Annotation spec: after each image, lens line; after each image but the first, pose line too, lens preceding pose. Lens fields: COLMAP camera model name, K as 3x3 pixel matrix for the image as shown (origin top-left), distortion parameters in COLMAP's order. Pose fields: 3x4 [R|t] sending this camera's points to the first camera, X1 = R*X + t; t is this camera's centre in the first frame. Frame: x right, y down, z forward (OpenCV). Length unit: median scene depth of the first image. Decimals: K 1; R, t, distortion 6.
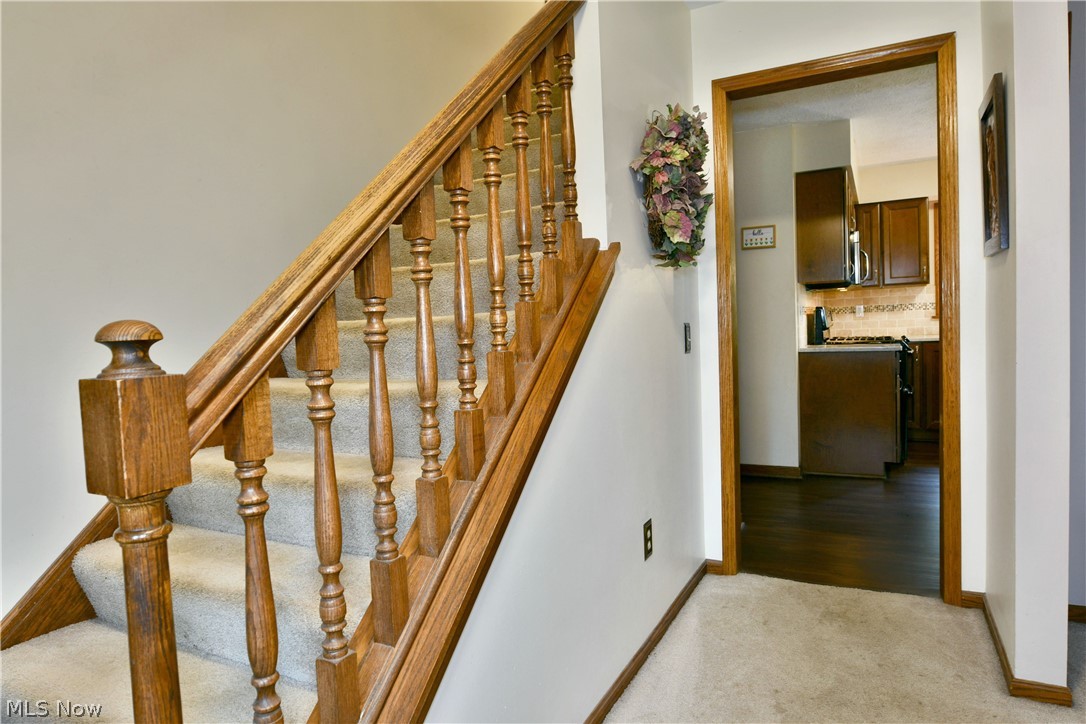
lens RADIAL K [[688.2, 0, 537.6], [0, 688.2, 350.2], [0, 0, 1]] dist [-0.021602, -0.001806]
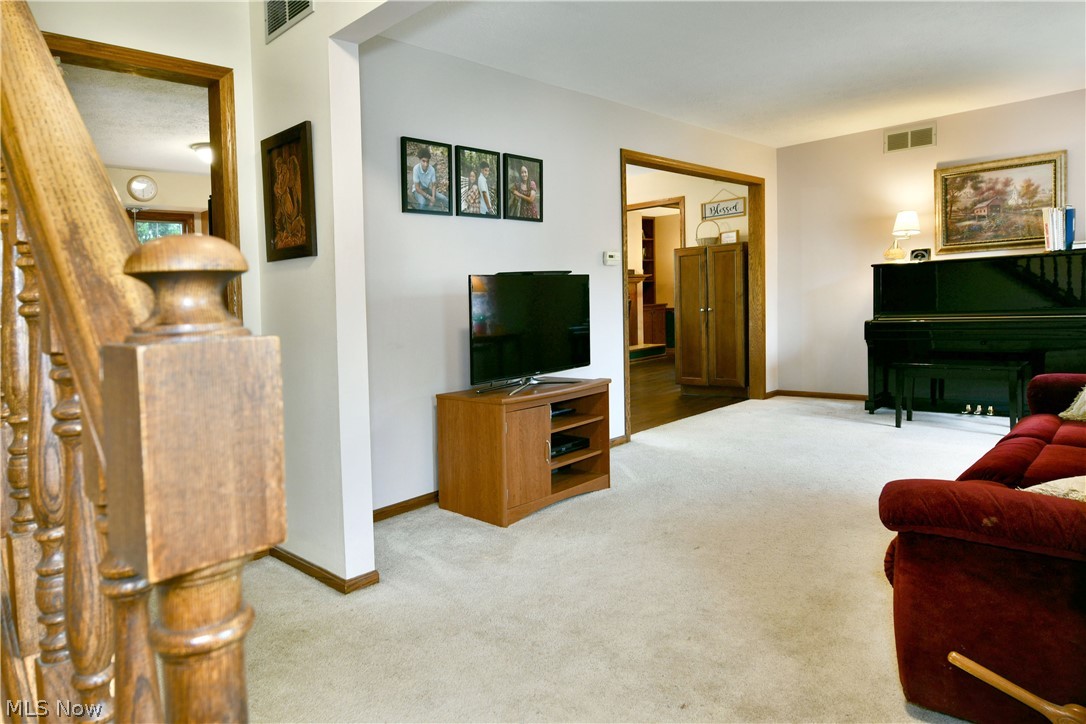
lens RADIAL K [[688.2, 0, 537.6], [0, 688.2, 350.2], [0, 0, 1]] dist [-0.021602, -0.001806]
pose [[0.246434, -0.045833, 0.968075, -0.493225], [0.075735, 0.996737, 0.027911, 0.025299], [-0.966196, 0.066439, 0.249102, 0.272739]]
